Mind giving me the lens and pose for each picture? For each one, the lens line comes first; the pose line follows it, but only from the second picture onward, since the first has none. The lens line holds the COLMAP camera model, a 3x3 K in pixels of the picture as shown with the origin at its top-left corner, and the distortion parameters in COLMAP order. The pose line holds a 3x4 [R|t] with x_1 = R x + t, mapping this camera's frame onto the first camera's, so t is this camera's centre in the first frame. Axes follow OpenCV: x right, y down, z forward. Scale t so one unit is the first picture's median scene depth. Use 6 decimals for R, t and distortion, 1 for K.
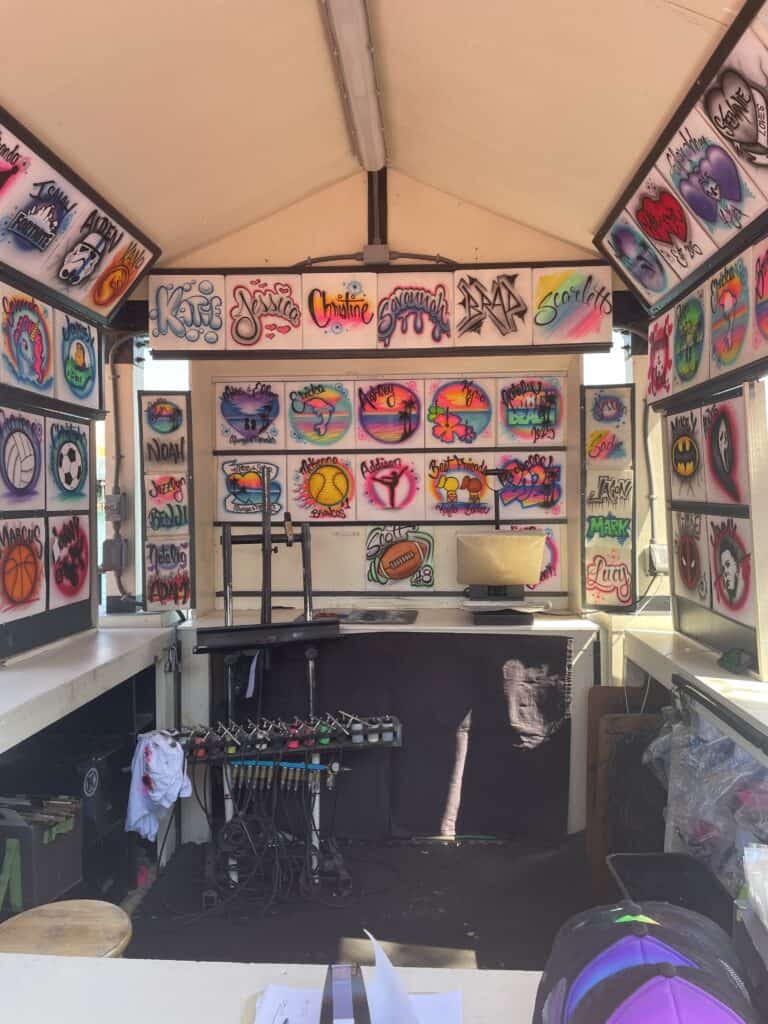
lens RADIAL K [[796.0, 0, 373.2], [0, 796.0, 509.7], [0, 0, 1]] dist [0.070097, -0.085722]
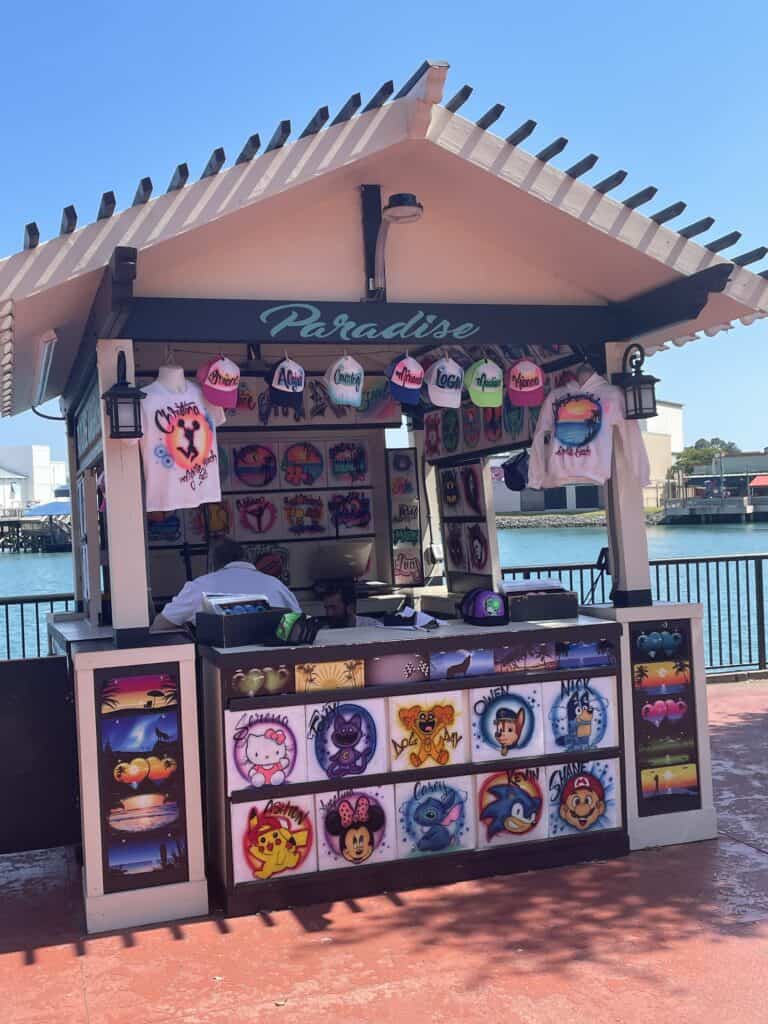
lens RADIAL K [[1165.0, 0, 384.9], [0, 1165.0, 509.4], [0, 0, 1]] dist [0.115039, 0.000000]
pose [[0.931944, -0.033516, 0.361050, -0.592102], [0.049567, 0.998147, -0.035284, 0.049141], [-0.359199, 0.050779, 0.931879, -1.177326]]
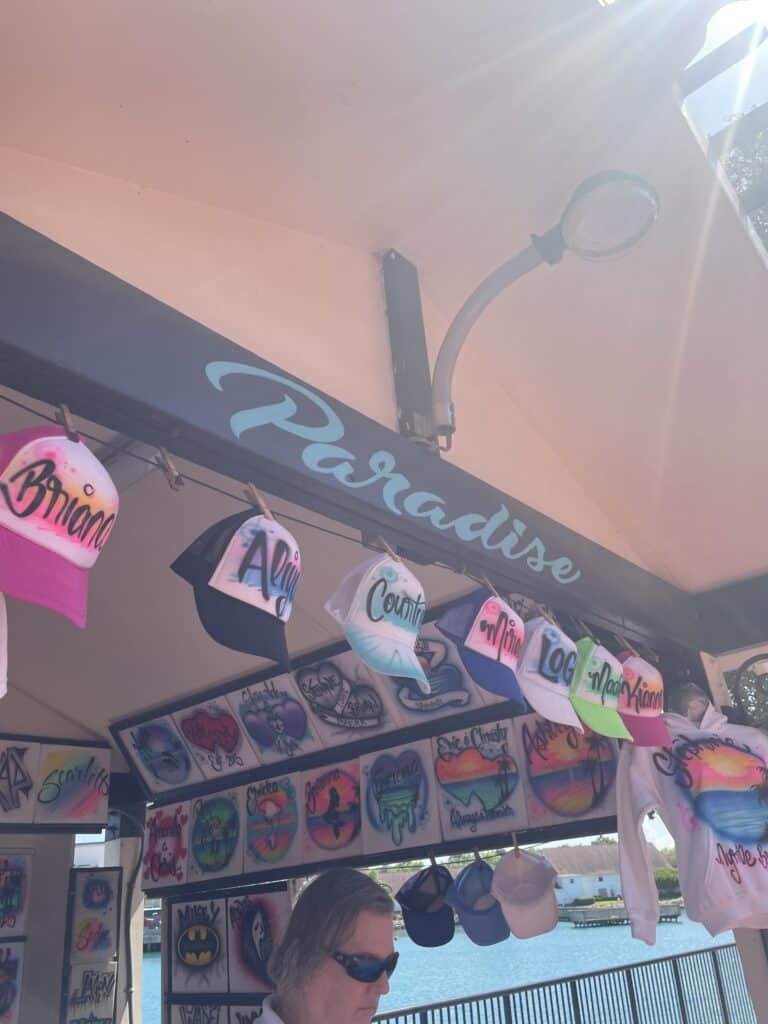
lens RADIAL K [[796.0, 0, 406.6], [0, 796.0, 490.9], [0, 0, 1]] dist [0.070097, -0.085722]
pose [[0.611247, 0.329464, 0.719604, -0.370872], [0.092359, 0.873328, -0.478296, -0.046292], [-0.786032, 0.358819, 0.503391, -0.005833]]
